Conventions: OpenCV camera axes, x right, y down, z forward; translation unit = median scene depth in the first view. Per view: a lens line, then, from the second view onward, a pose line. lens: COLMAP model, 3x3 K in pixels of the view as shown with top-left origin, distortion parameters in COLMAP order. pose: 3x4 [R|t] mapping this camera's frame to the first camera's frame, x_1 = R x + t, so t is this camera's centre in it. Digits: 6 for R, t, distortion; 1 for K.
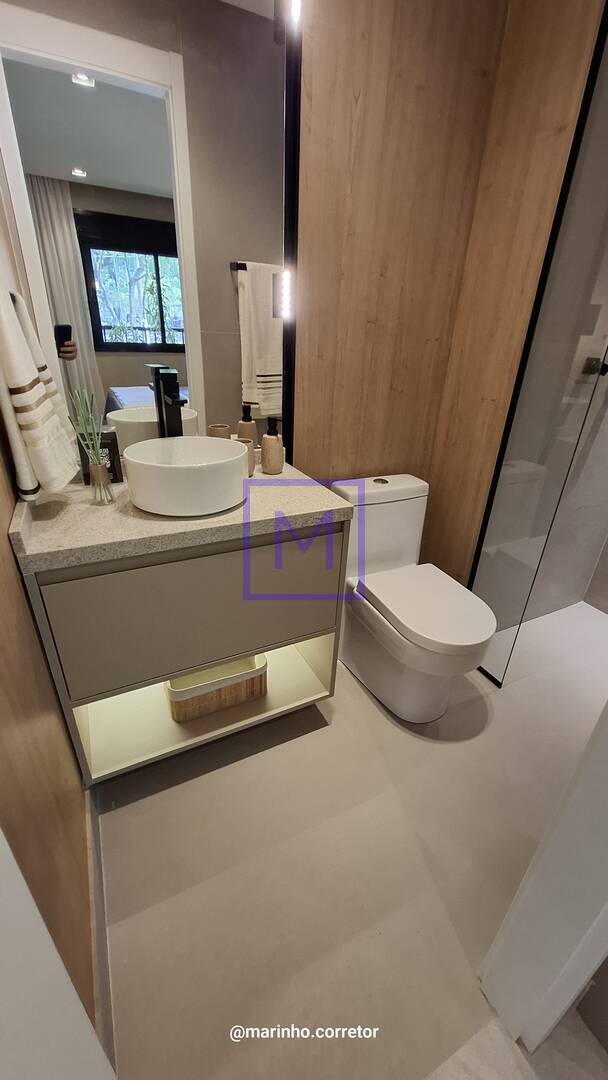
lens RADIAL K [[427.3, 0, 295.3], [0, 427.3, 549.5], [0, 0, 1]] dist [-0.006776, 0.002492]
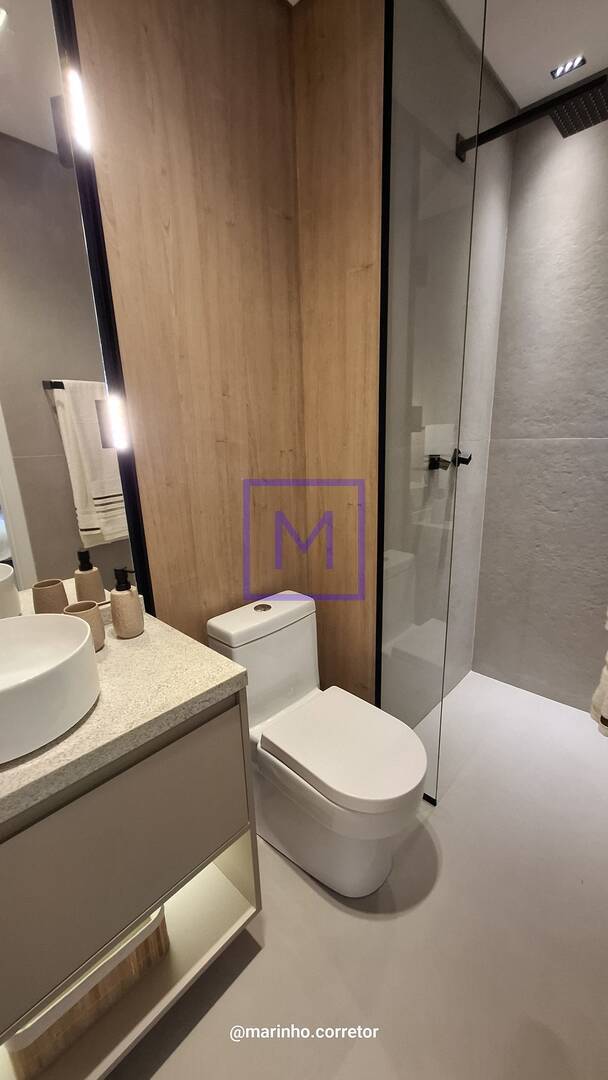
lens RADIAL K [[427.3, 0, 290.6], [0, 427.3, 545.0], [0, 0, 1]] dist [-0.006776, 0.002492]
pose [[0.938634, -0.151897, 0.309667, 0.003484], [0.208048, 0.965427, -0.157058, -0.148642], [-0.275104, 0.211846, 0.937784, 0.157950]]
